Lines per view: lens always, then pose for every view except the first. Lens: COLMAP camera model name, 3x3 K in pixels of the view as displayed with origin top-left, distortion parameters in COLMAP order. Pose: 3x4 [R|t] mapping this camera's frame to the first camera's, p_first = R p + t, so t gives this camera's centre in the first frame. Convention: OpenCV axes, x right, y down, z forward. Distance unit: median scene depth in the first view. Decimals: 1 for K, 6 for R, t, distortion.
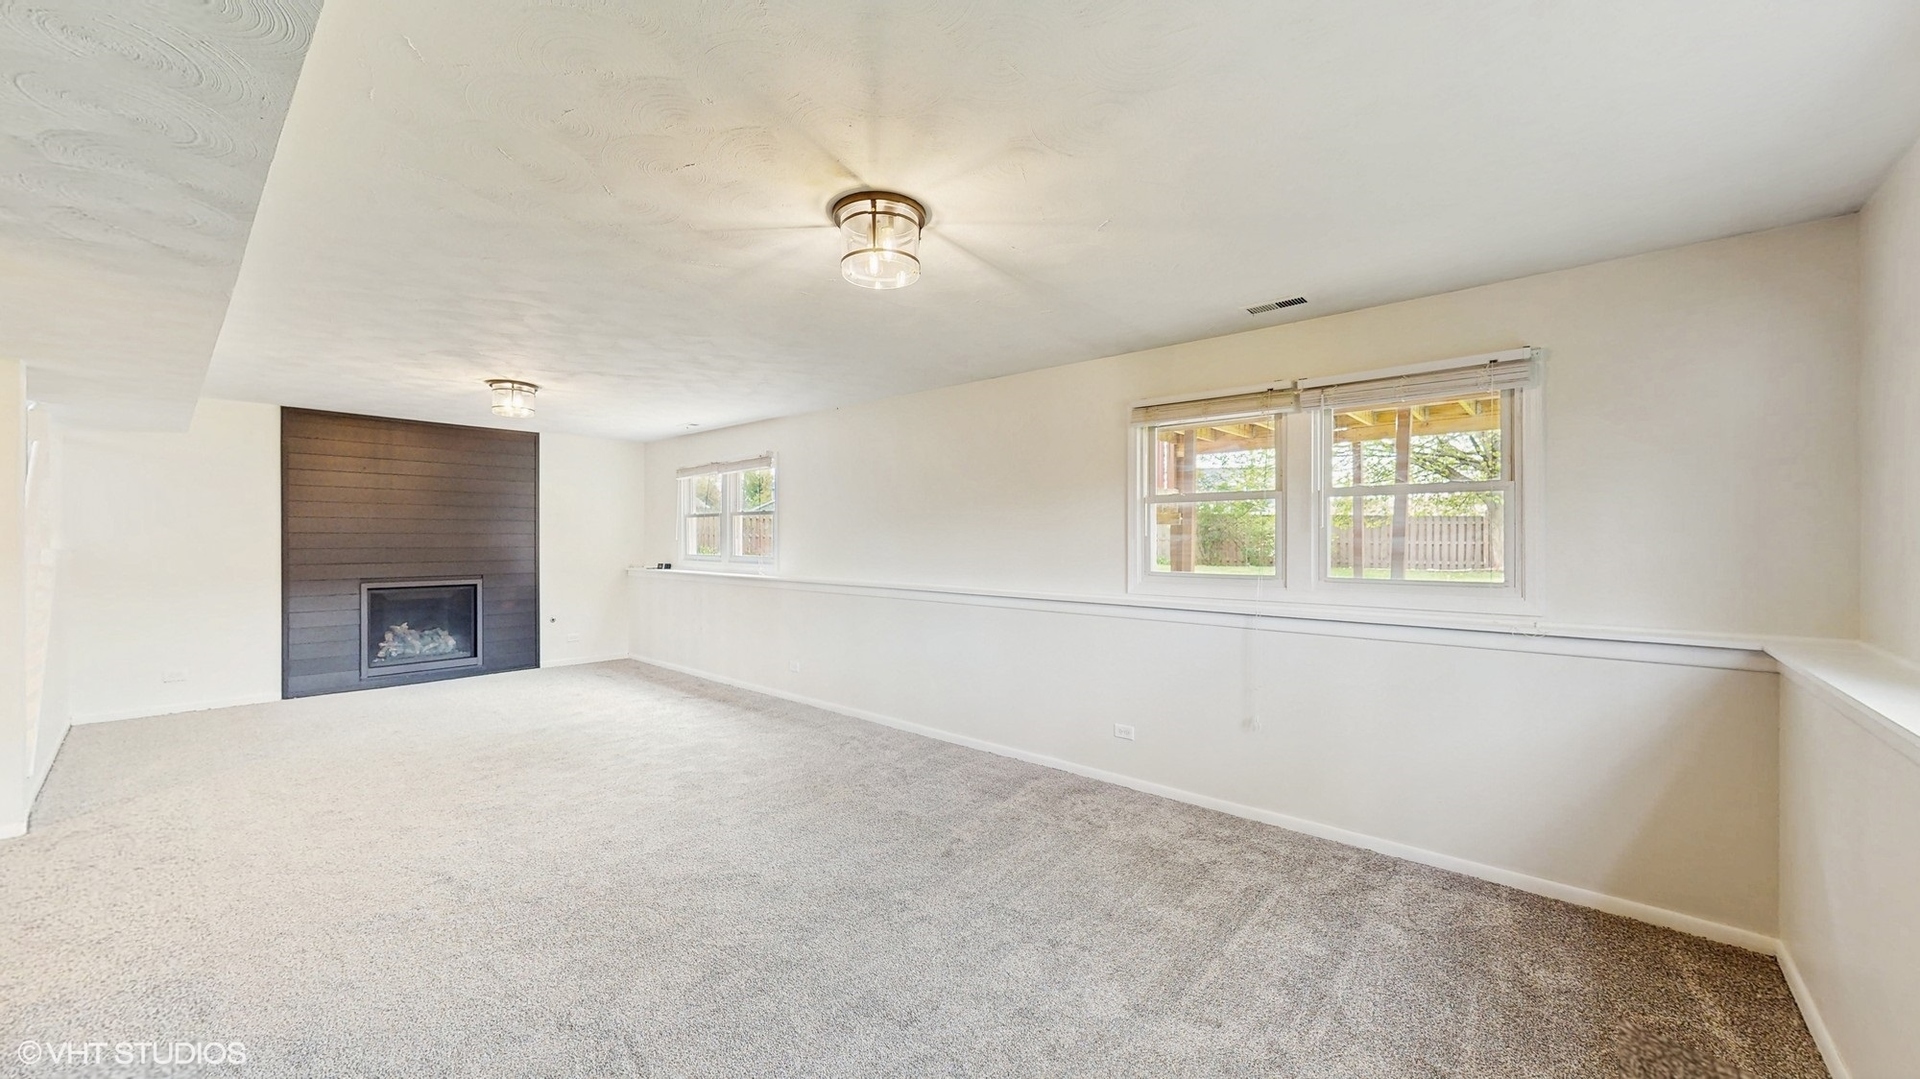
lens RADIAL K [[707.5, 0, 962.1], [0, 707.5, 540.5], [0, 0, 1]] dist [0.000397, 0.000372]
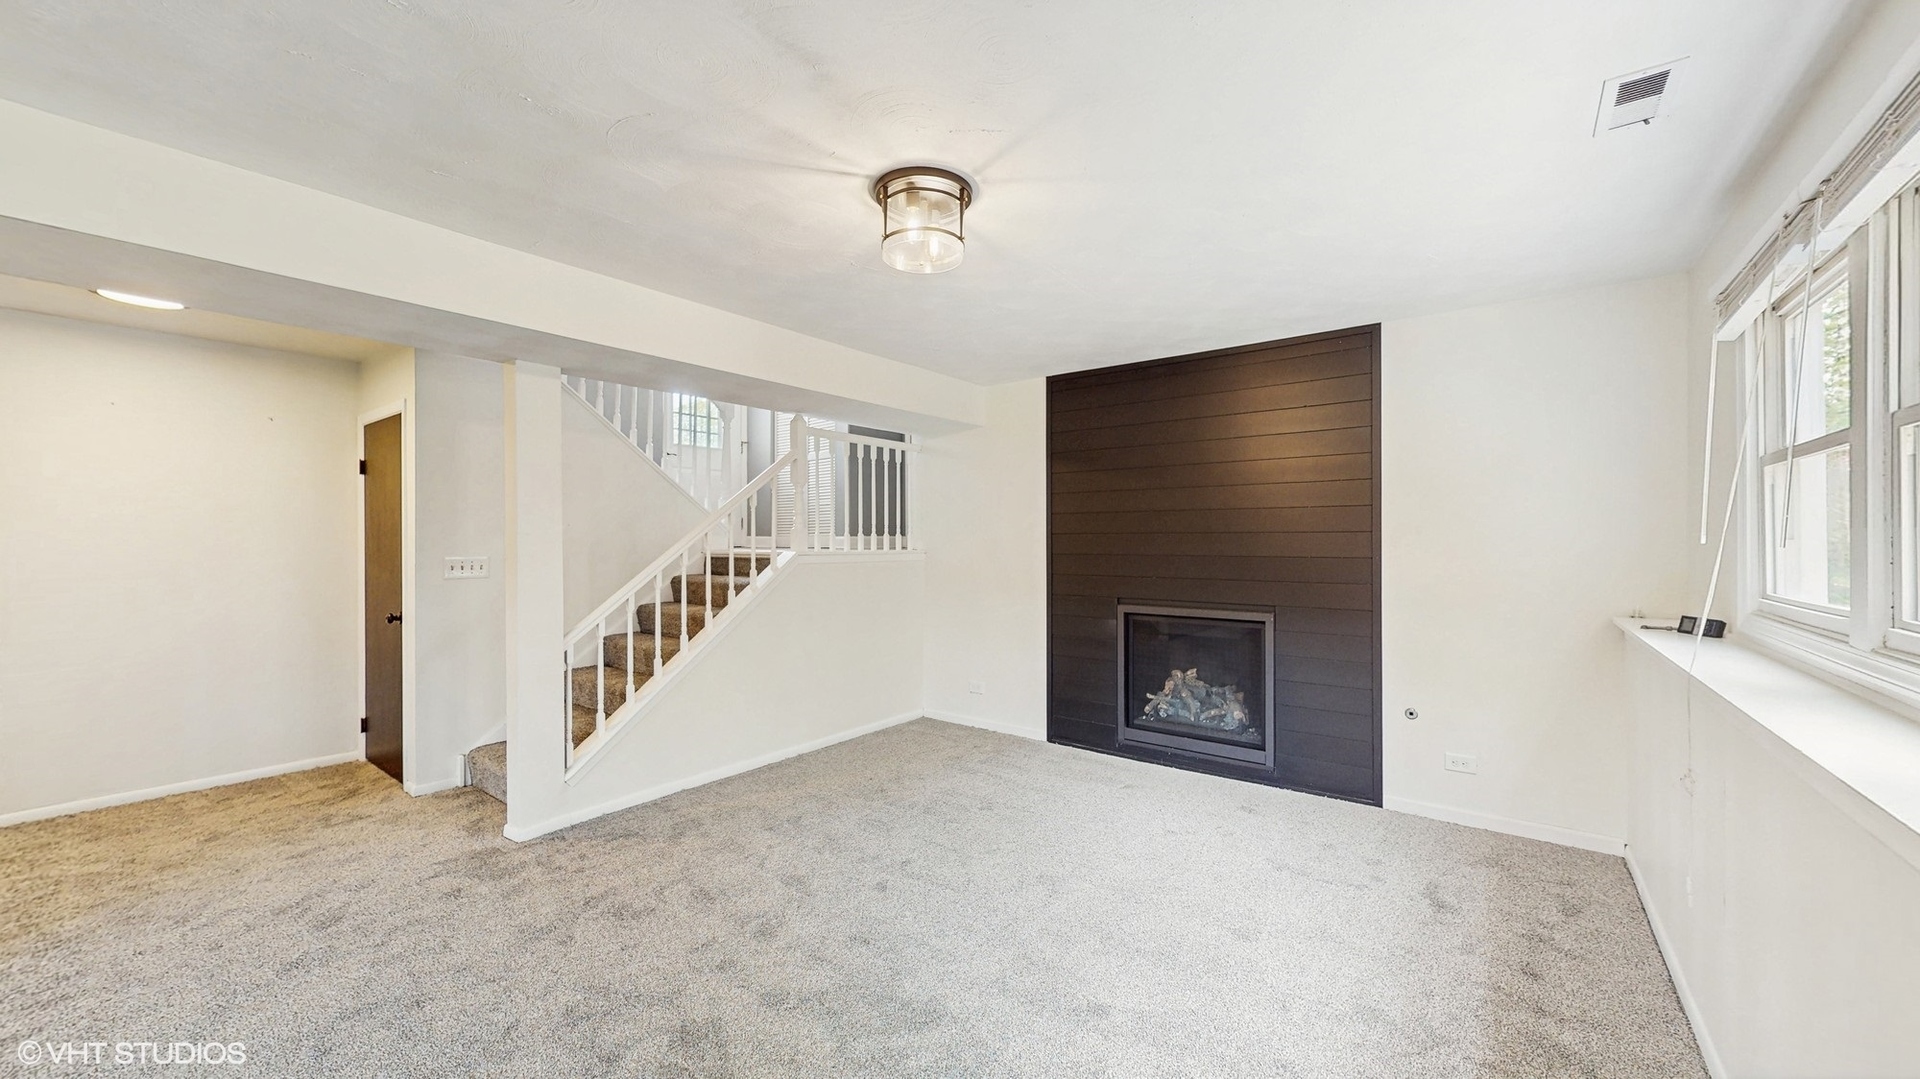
lens RADIAL K [[707.5, 0, 962.6], [0, 707.5, 549.9], [0, 0, 1]] dist [0.000397, 0.000372]
pose [[0.071018, 0.010663, -0.997418, -0.141248], [-0.003748, 0.999939, 0.010423, -0.000843], [0.997468, 0.002998, 0.071054, 0.725006]]
